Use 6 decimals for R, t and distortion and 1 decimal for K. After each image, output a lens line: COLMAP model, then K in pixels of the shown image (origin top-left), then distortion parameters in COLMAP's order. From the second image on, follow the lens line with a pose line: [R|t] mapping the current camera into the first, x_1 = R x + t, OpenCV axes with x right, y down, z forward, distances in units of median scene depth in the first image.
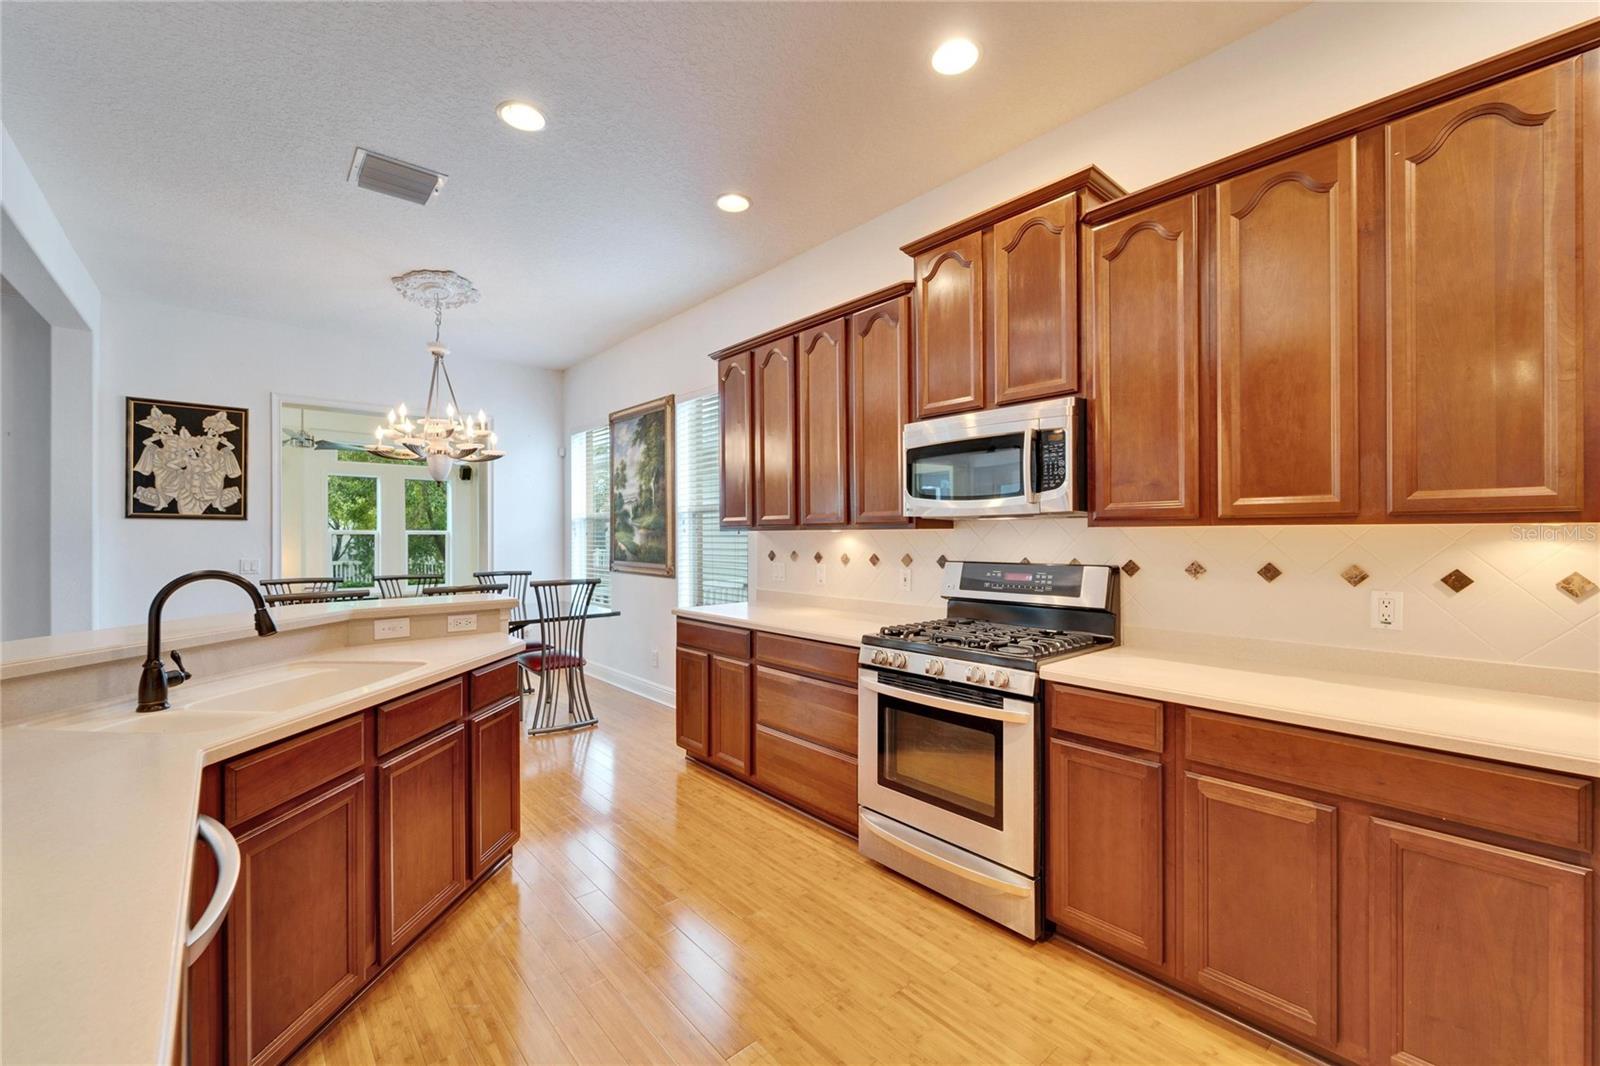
lens RADIAL K [[660.0, 0, 789.8], [0, 660.0, 533.3], [0, 0, 1]] dist [0.005195, -0.000221]
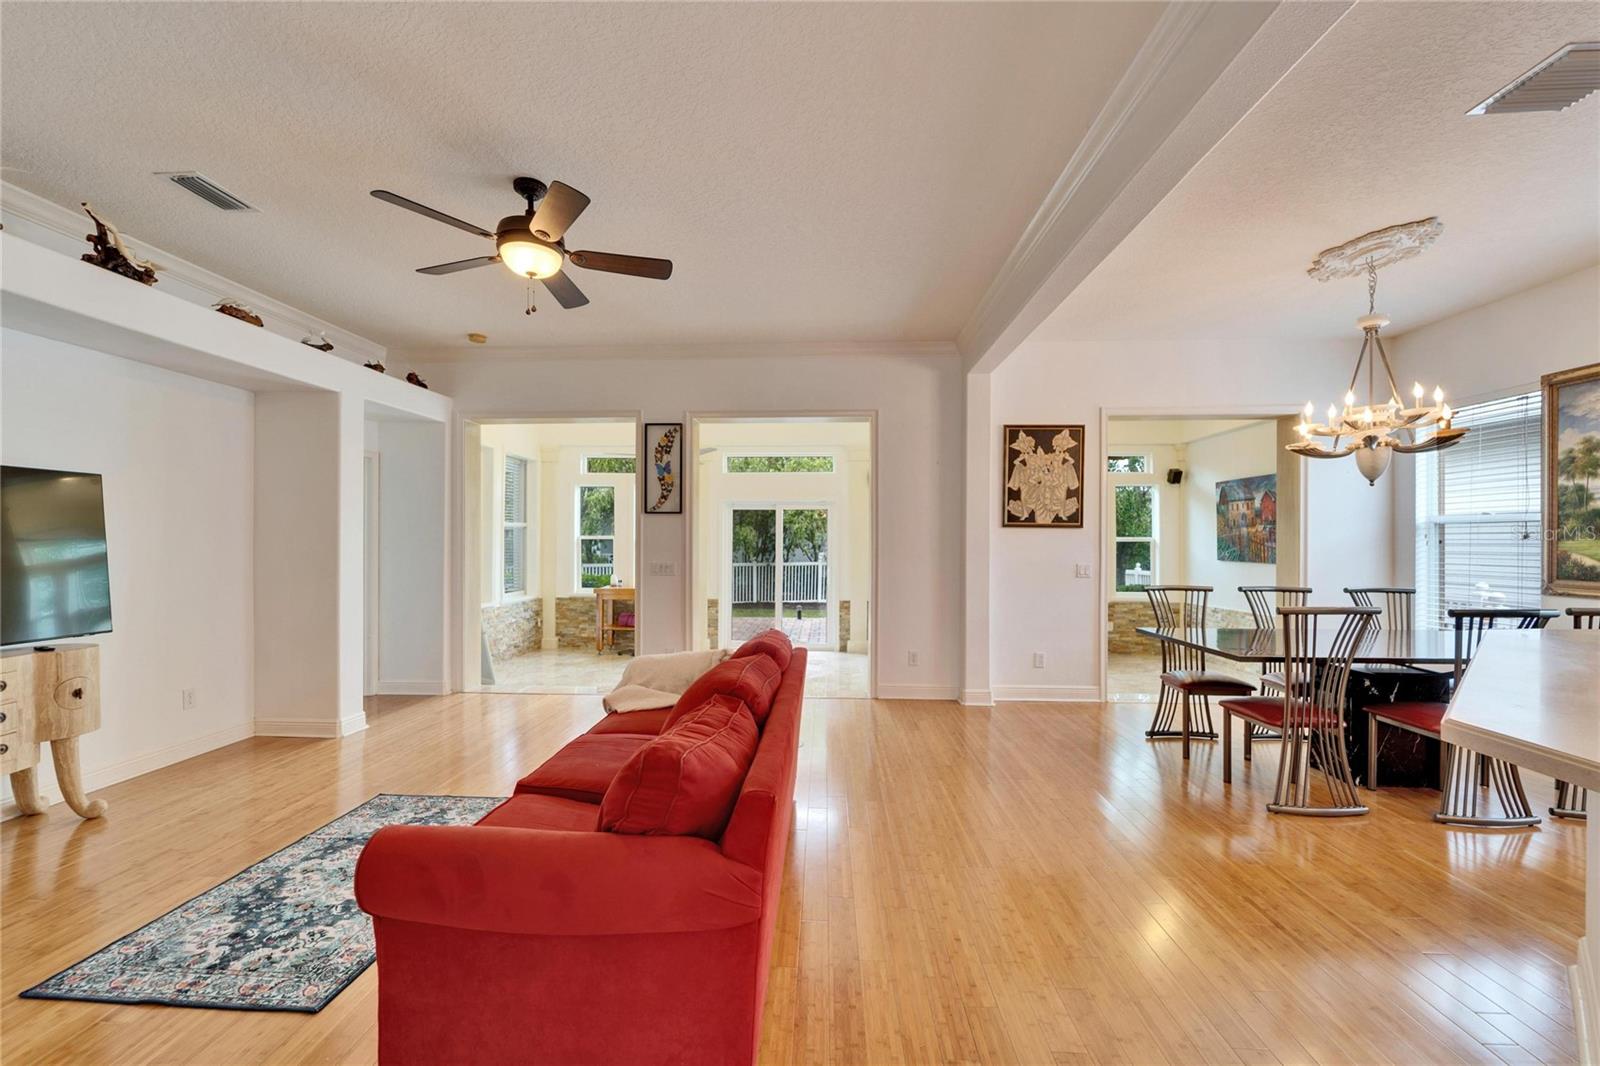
lens RADIAL K [[645.4, 0, 789.2], [0, 645.4, 541.3], [0, 0, 1]] dist [0.000864, -0.000705]
pose [[0.725922, 0.004565, -0.687762, -0.480539], [-0.002807, 0.999989, 0.003674, -0.000889], [0.687771, -0.000736, 0.725927, -0.099707]]
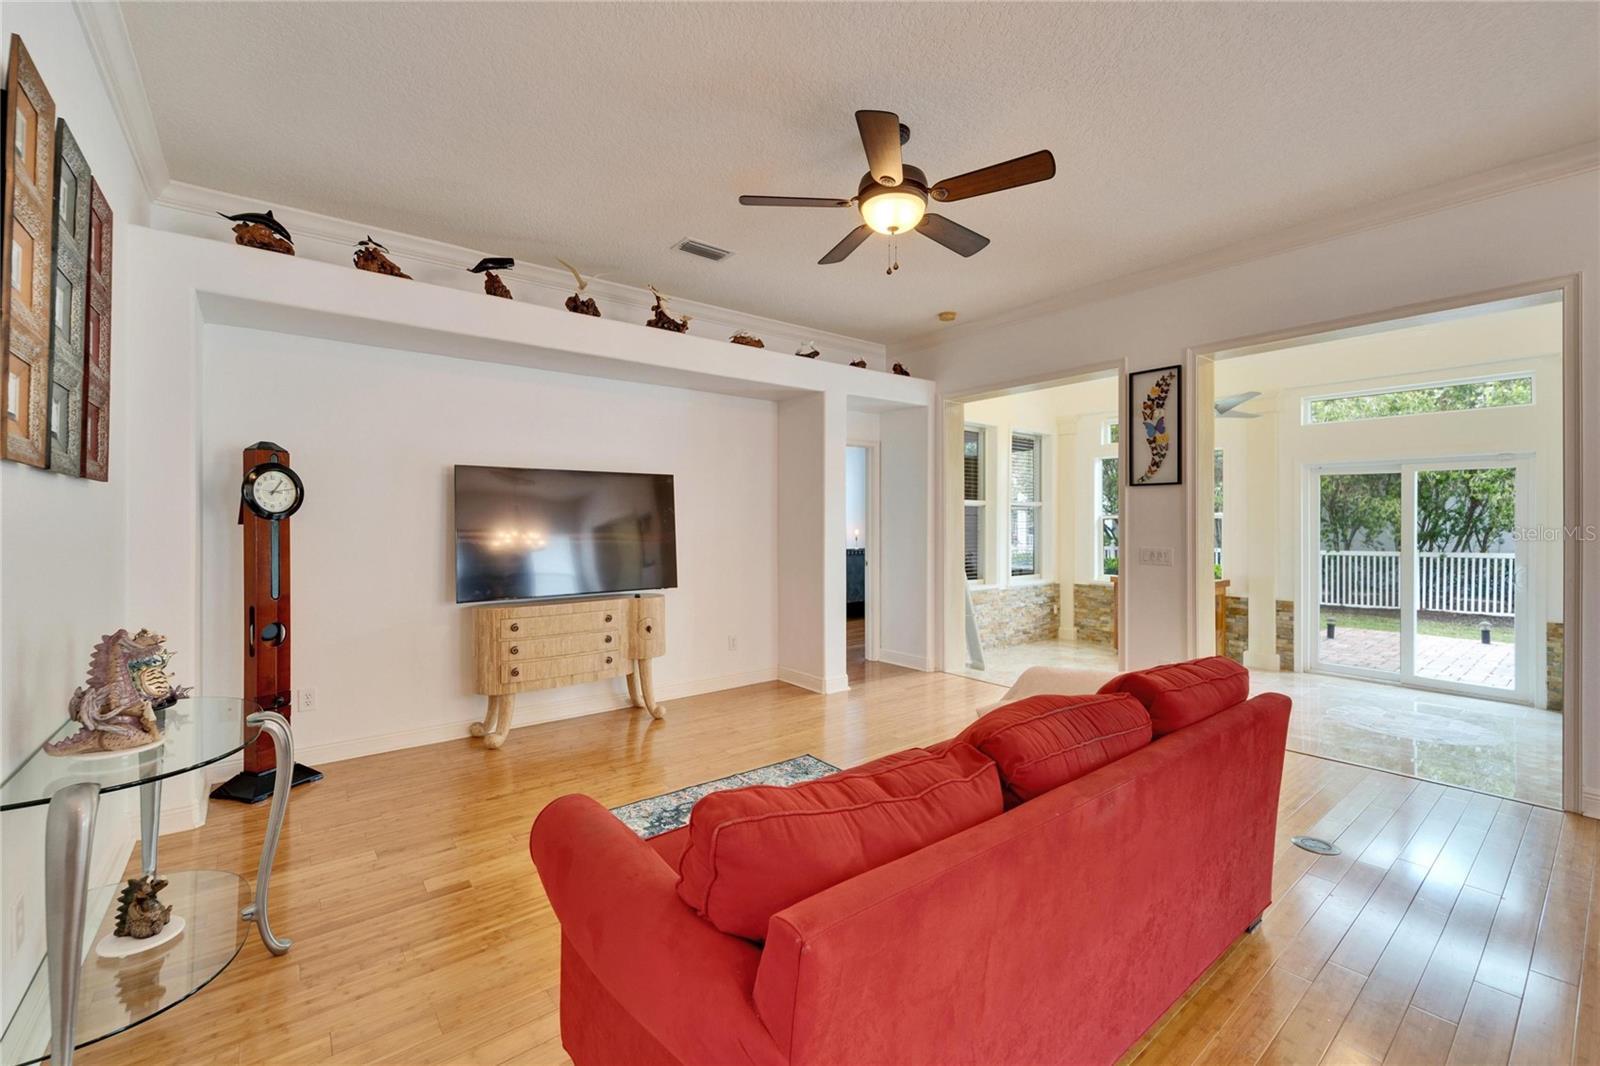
lens RADIAL K [[657.0, 0, 797.5], [0, 657.0, 521.5], [0, 0, 1]] dist [-0.000490, -0.000230]
pose [[-0.034039, 0.002470, -0.999417, -0.509238], [0.003855, 0.999990, 0.002340, 0.000454], [0.999413, -0.003773, -0.034049, 0.122570]]
